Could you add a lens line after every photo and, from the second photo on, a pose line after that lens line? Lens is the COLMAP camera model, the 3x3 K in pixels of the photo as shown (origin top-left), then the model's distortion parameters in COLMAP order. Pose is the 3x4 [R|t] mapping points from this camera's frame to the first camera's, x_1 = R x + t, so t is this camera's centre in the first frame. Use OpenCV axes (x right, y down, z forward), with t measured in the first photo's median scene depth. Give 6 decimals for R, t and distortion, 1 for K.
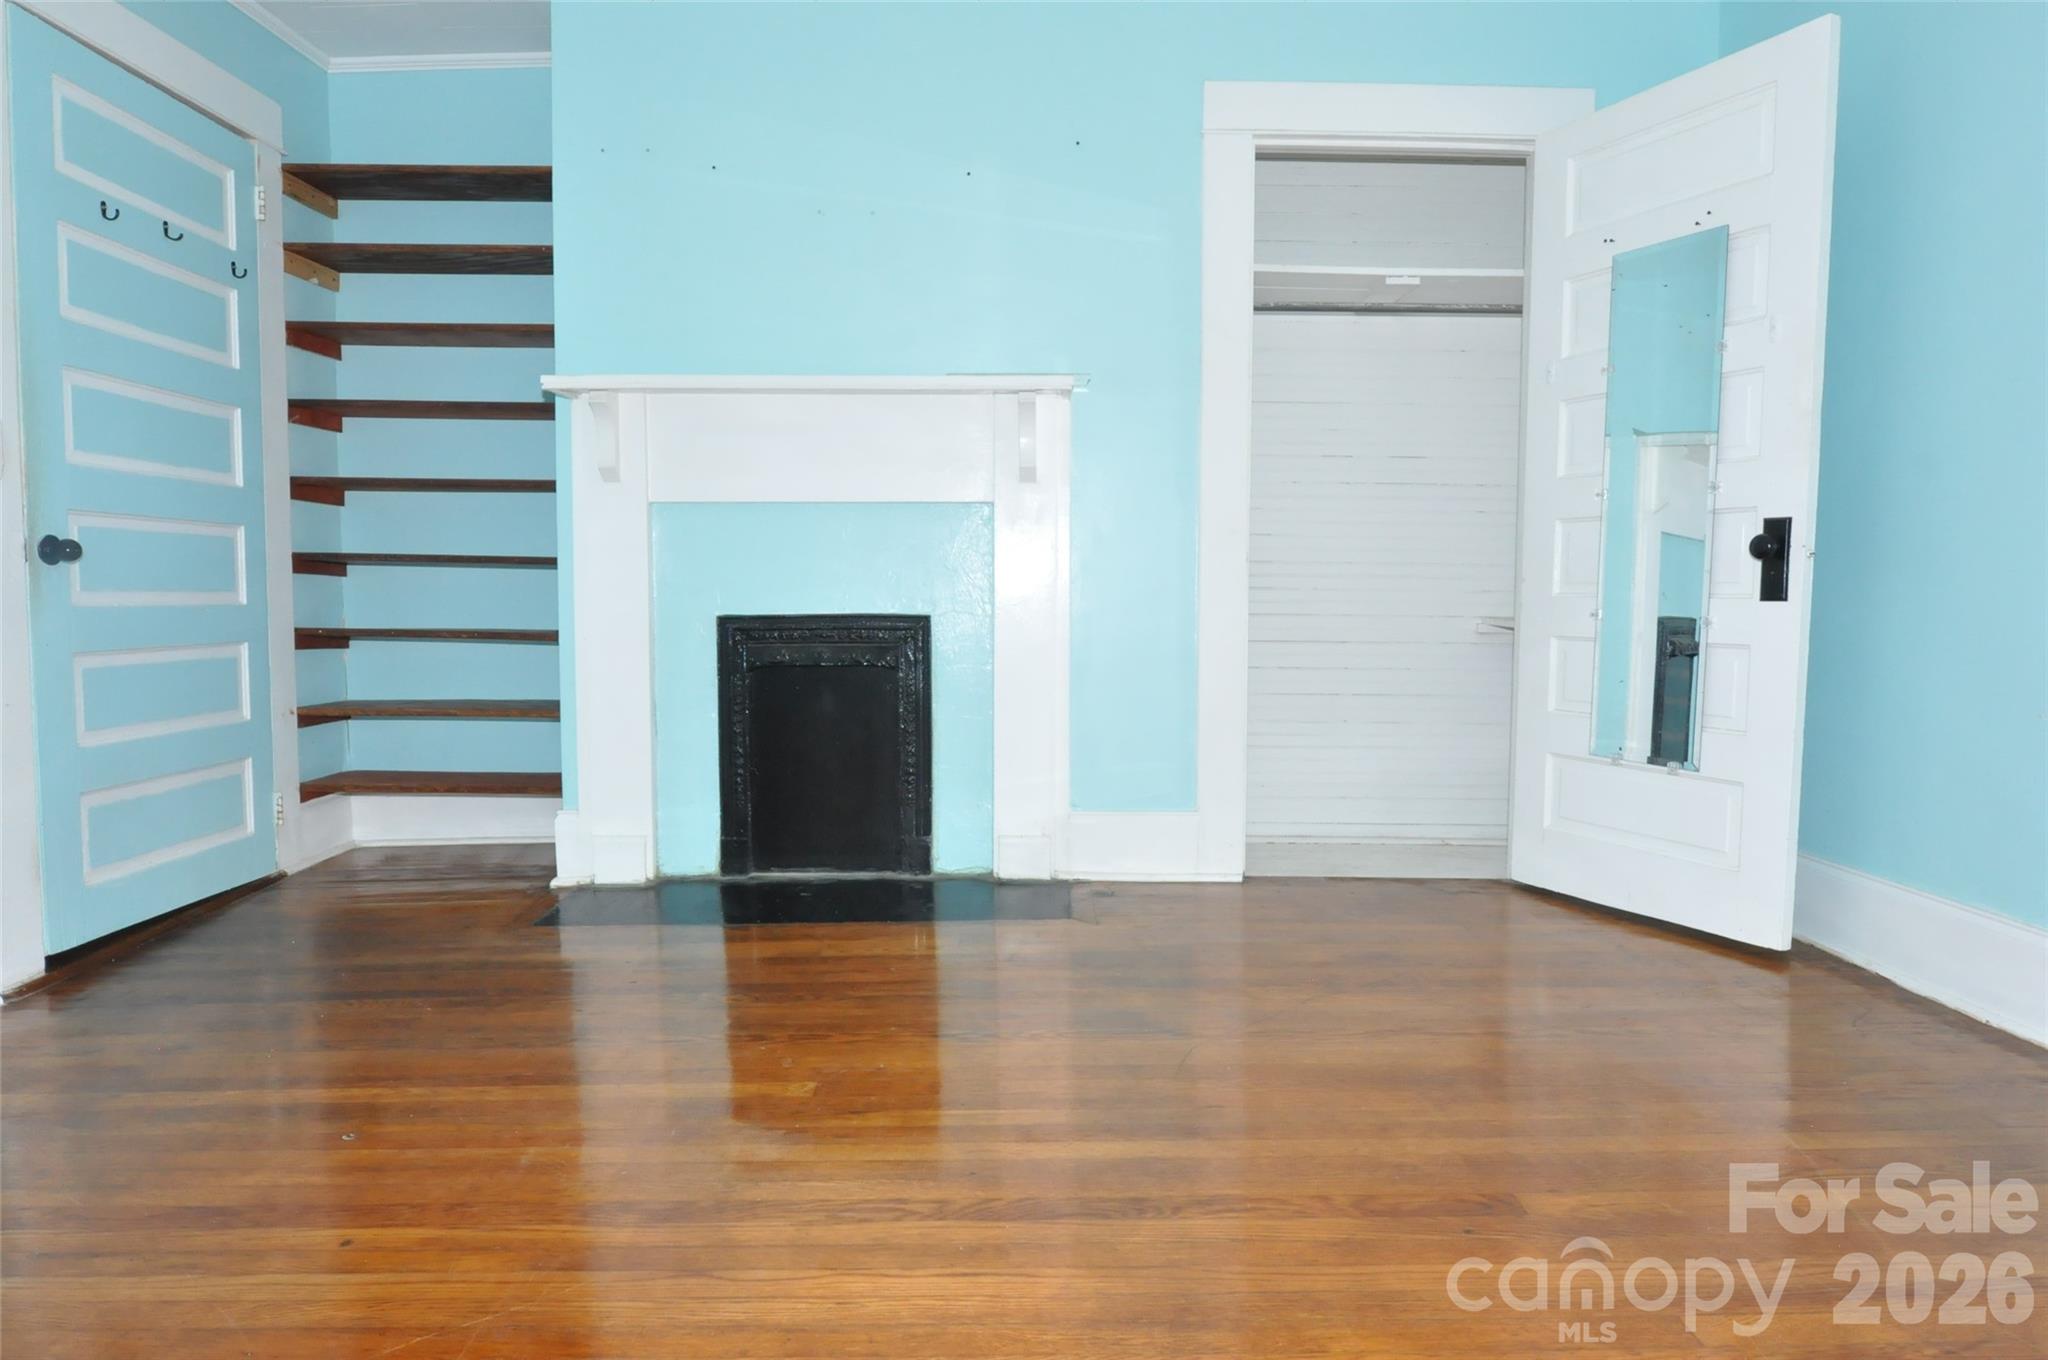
lens RADIAL K [[1241.4, 0, 1025.1], [0, 1241.4, 683.3], [0, 0, 1]] dist [-0.011347, -0.006878]
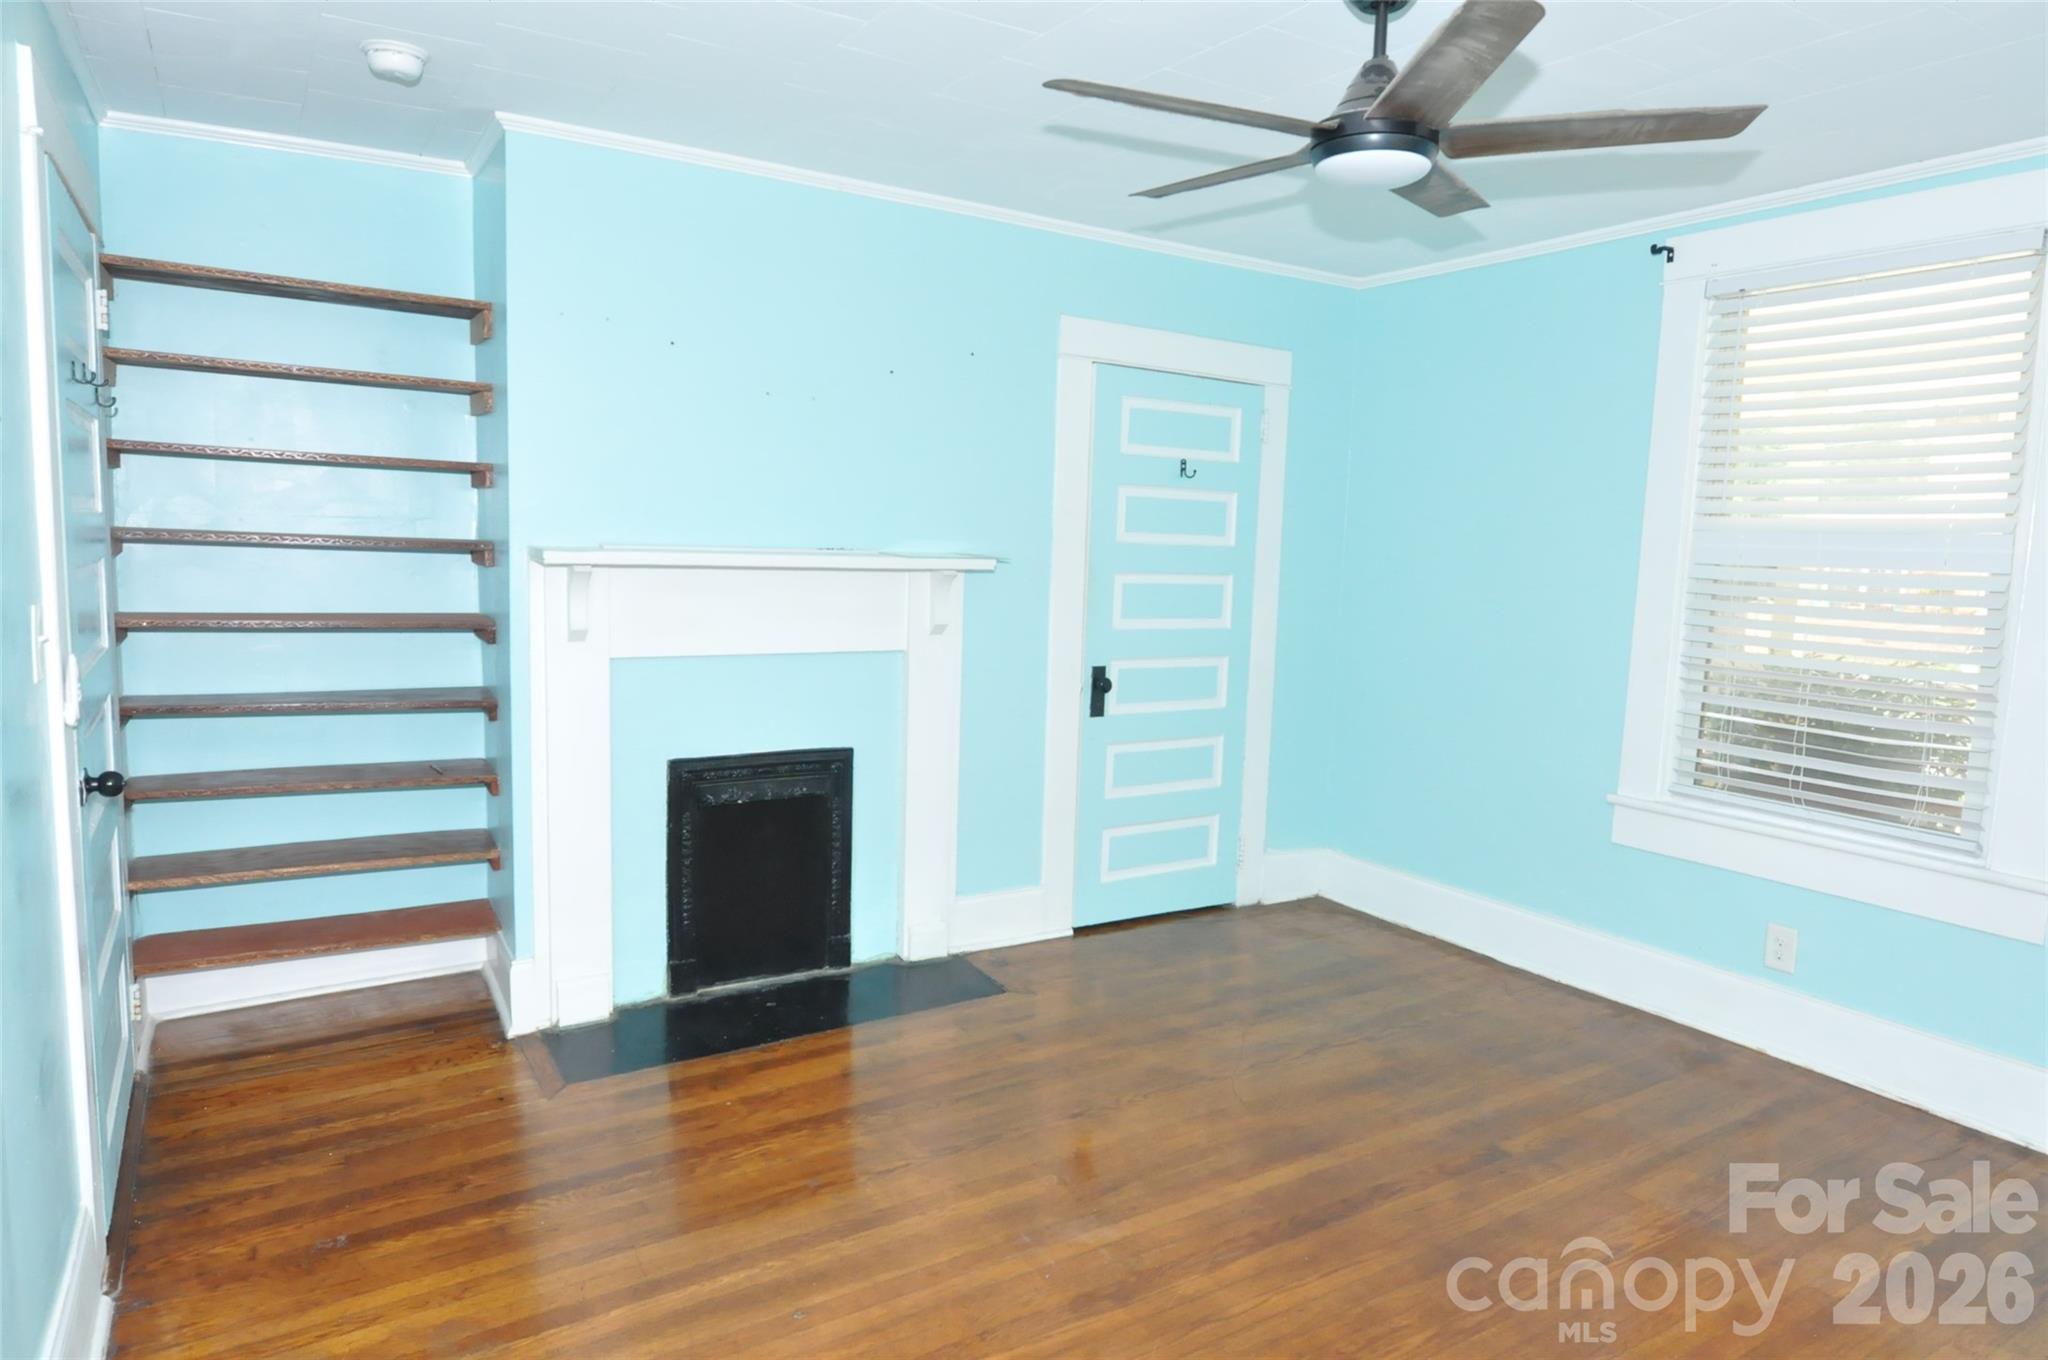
lens RADIAL K [[1241.4, 0, 1028.2], [0, 1241.4, 679.1], [0, 0, 1]] dist [-0.011347, -0.006878]
pose [[0.853806, -0.032162, 0.519598, -0.532443], [0.008896, 0.998845, 0.047208, -0.170032], [-0.520516, -0.035684, 0.853106, -0.072418]]
